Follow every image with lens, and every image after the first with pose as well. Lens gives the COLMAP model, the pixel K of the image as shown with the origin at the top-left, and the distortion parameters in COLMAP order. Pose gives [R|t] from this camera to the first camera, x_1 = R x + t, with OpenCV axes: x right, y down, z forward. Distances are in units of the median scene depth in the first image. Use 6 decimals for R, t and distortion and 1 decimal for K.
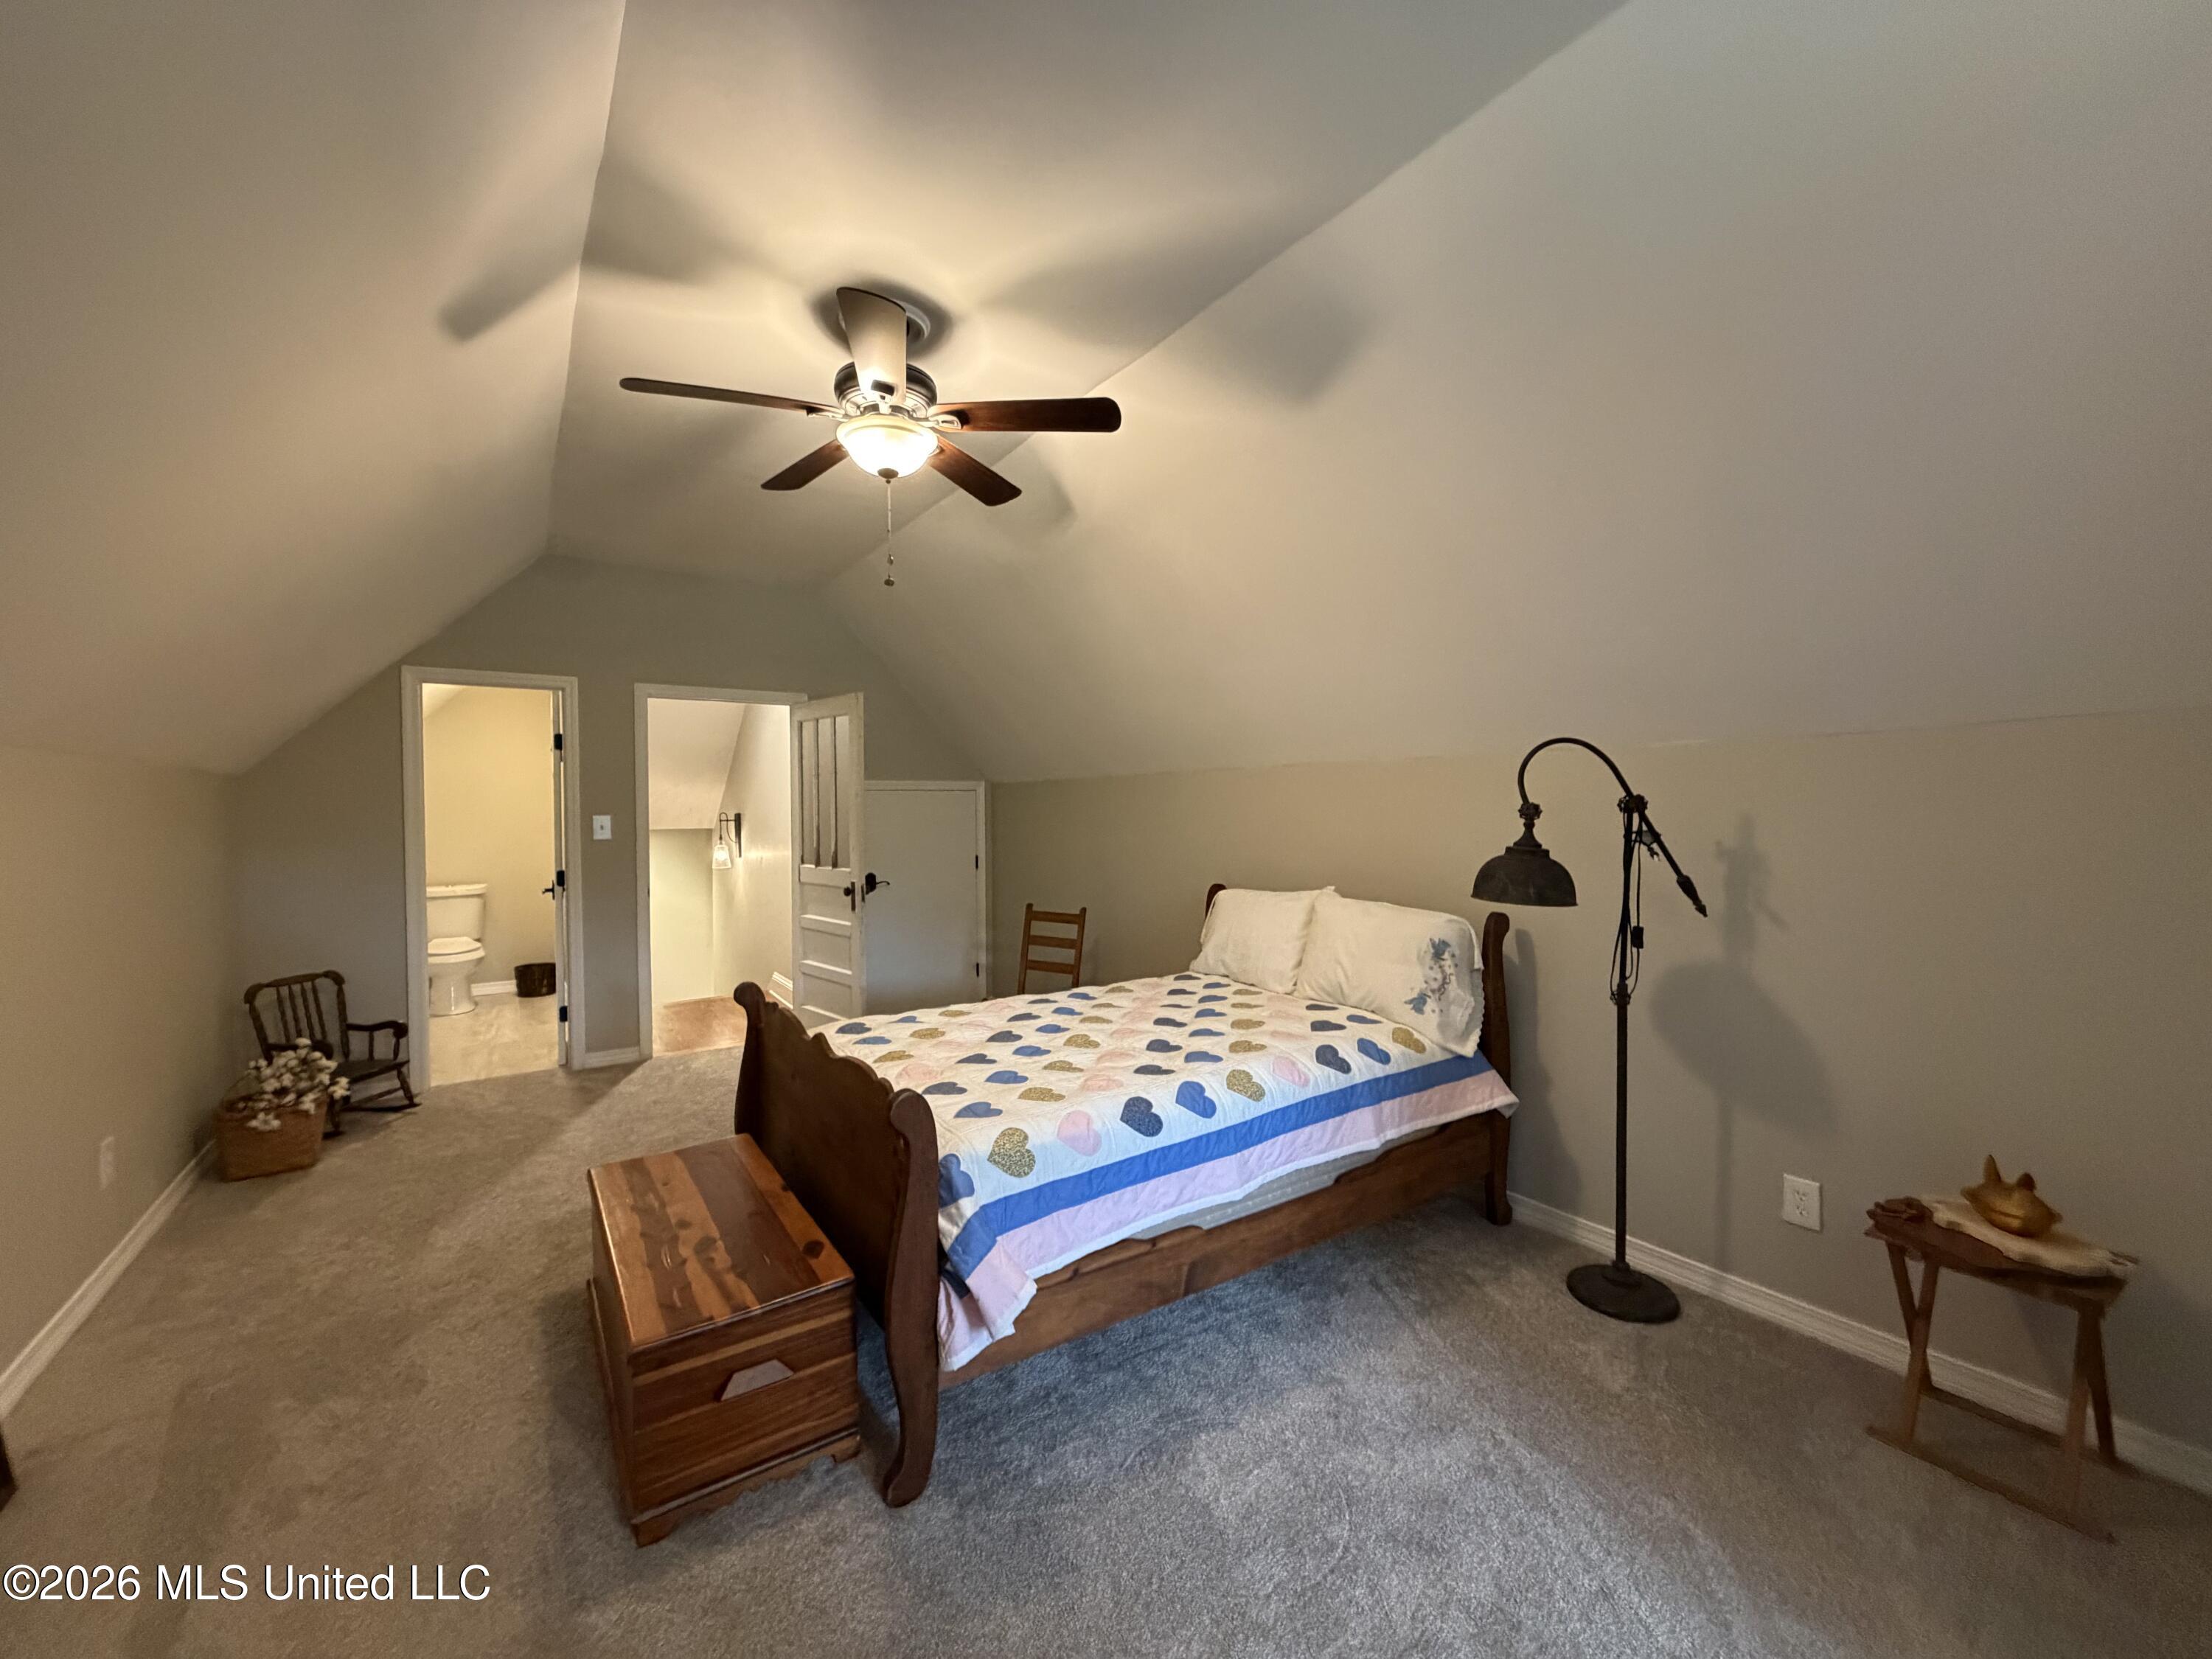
lens RADIAL K [[884.9, 0, 1106.6], [0, 884.9, 832.7], [0, 0, 1]] dist [-0.000494, -0.000409]
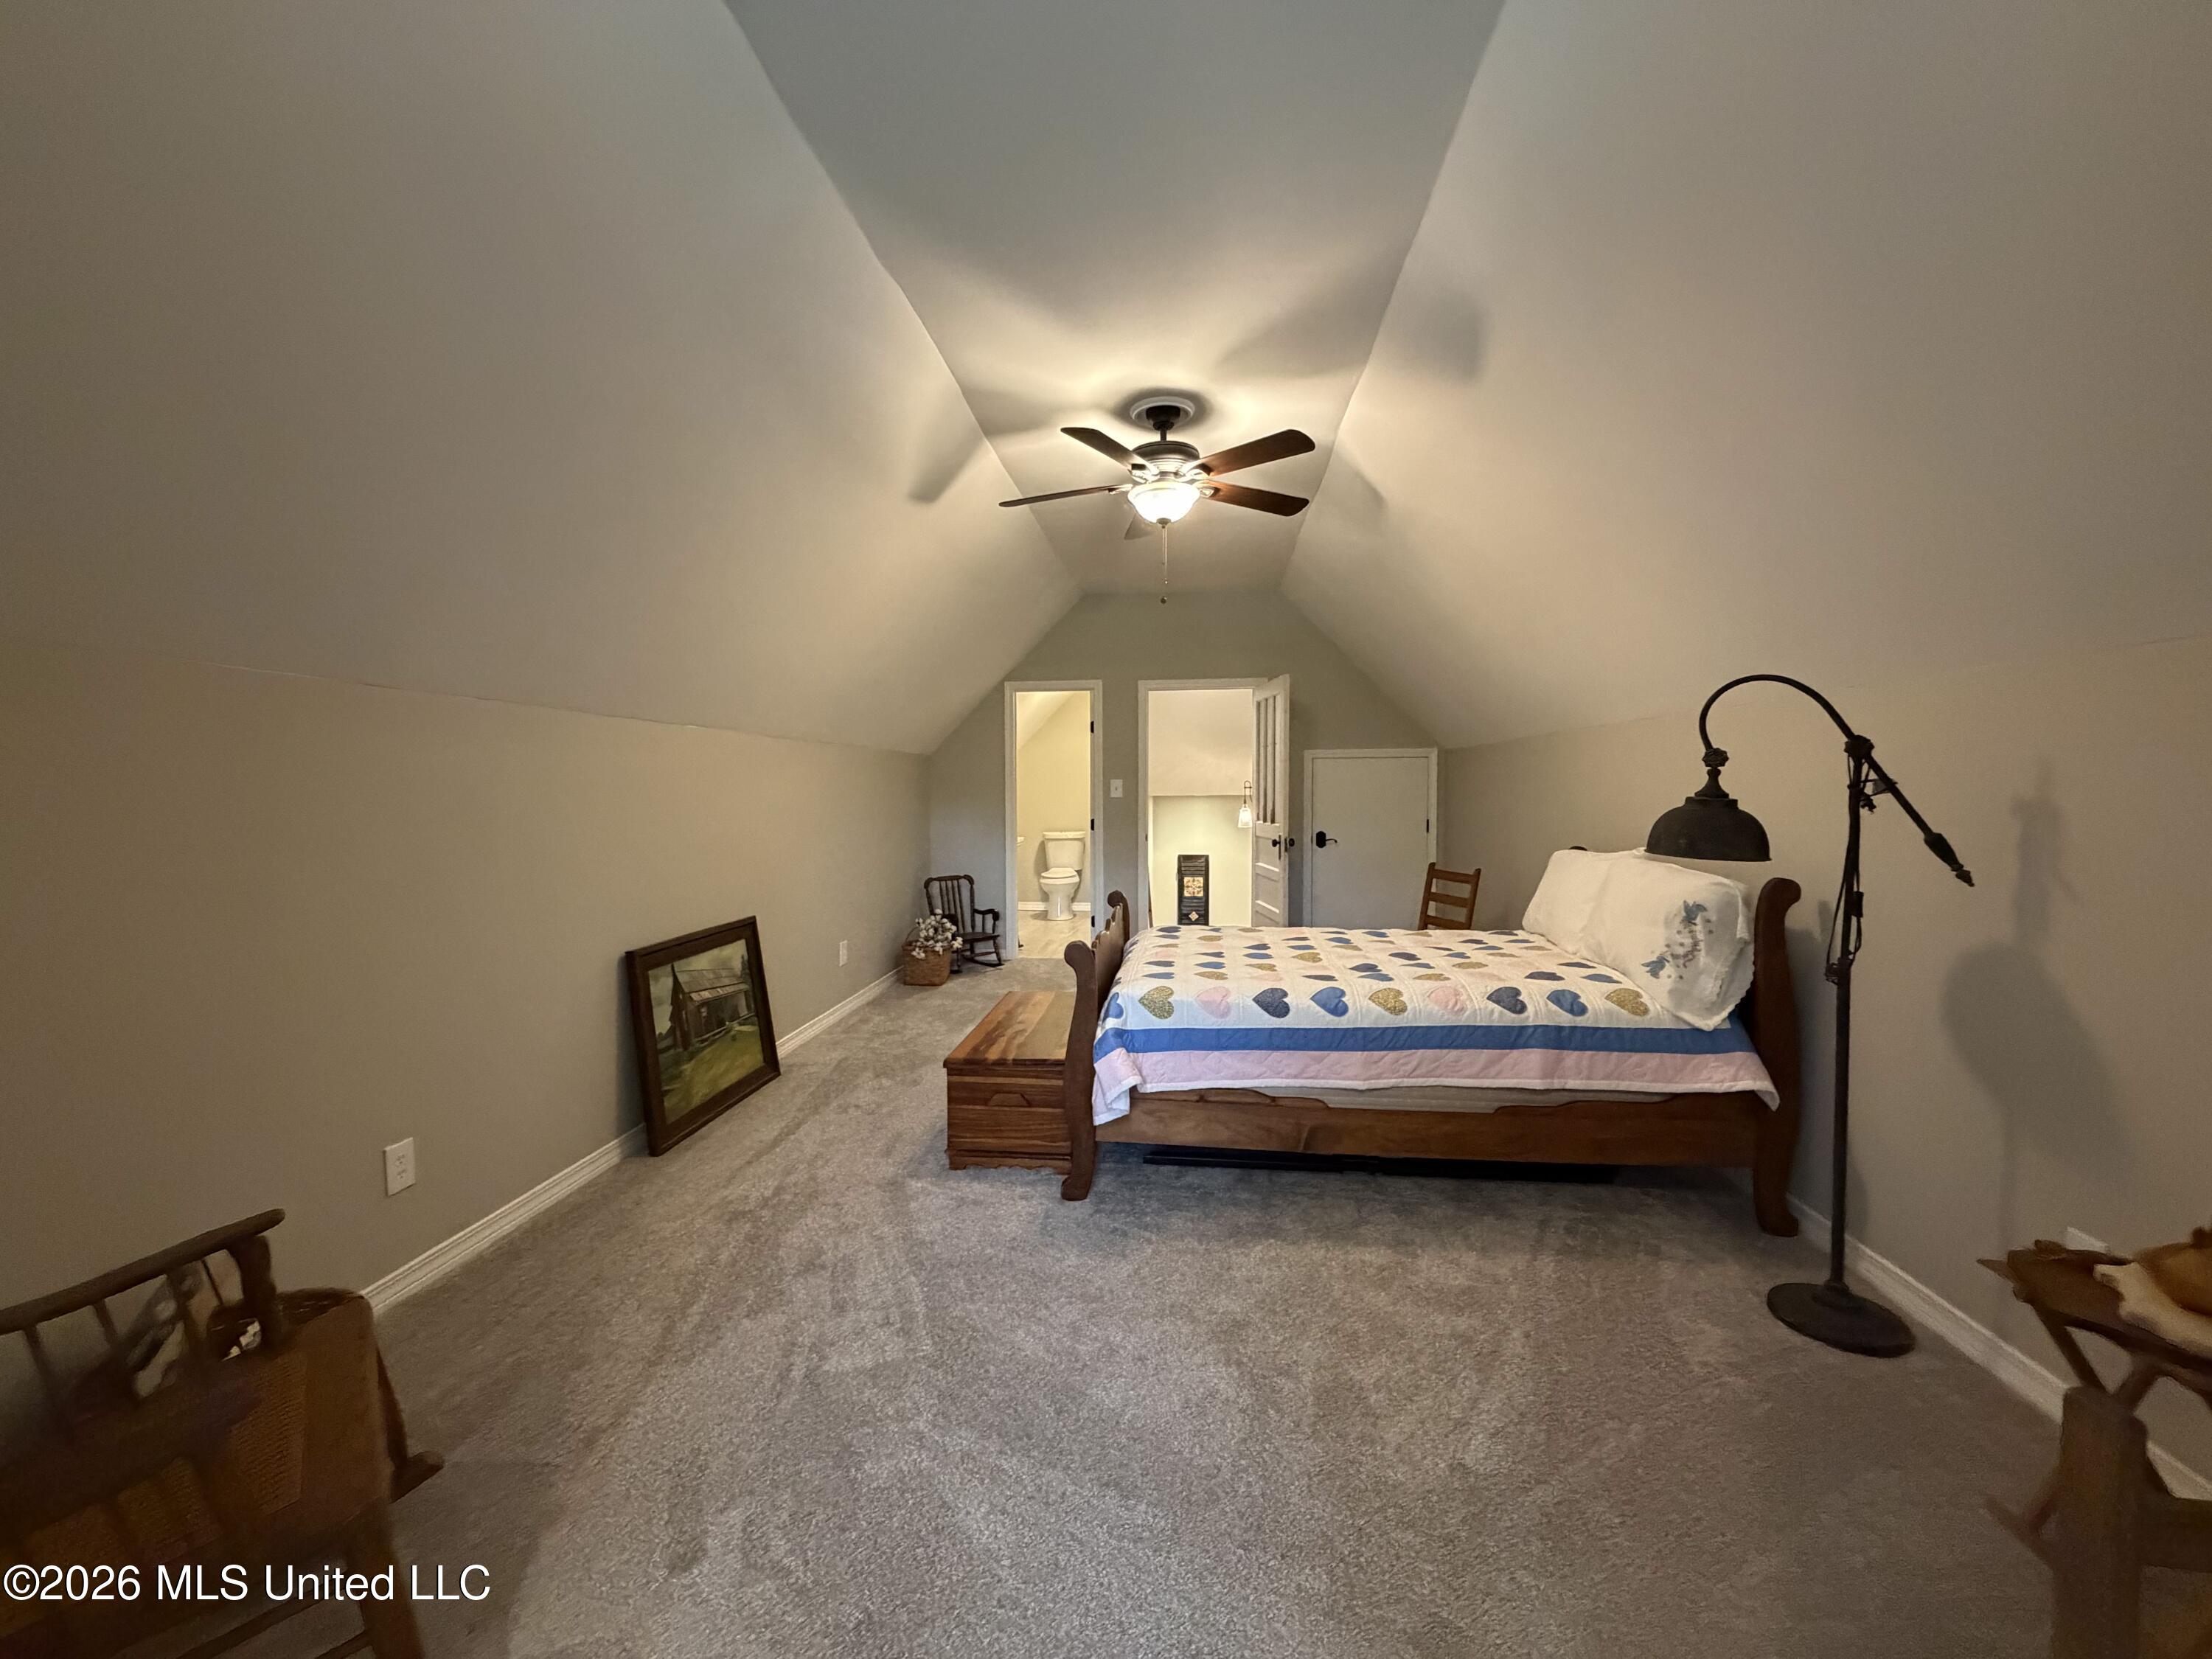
lens RADIAL K [[884.9, 0, 1096.5], [0, 884.9, 833.1], [0, 0, 1]] dist [-0.000494, -0.000409]
pose [[0.757661, 0.036134, -0.651648, 0.585847], [-0.018957, 0.999263, 0.033368, 0.034549], [0.652373, -0.012928, 0.757788, -0.116650]]
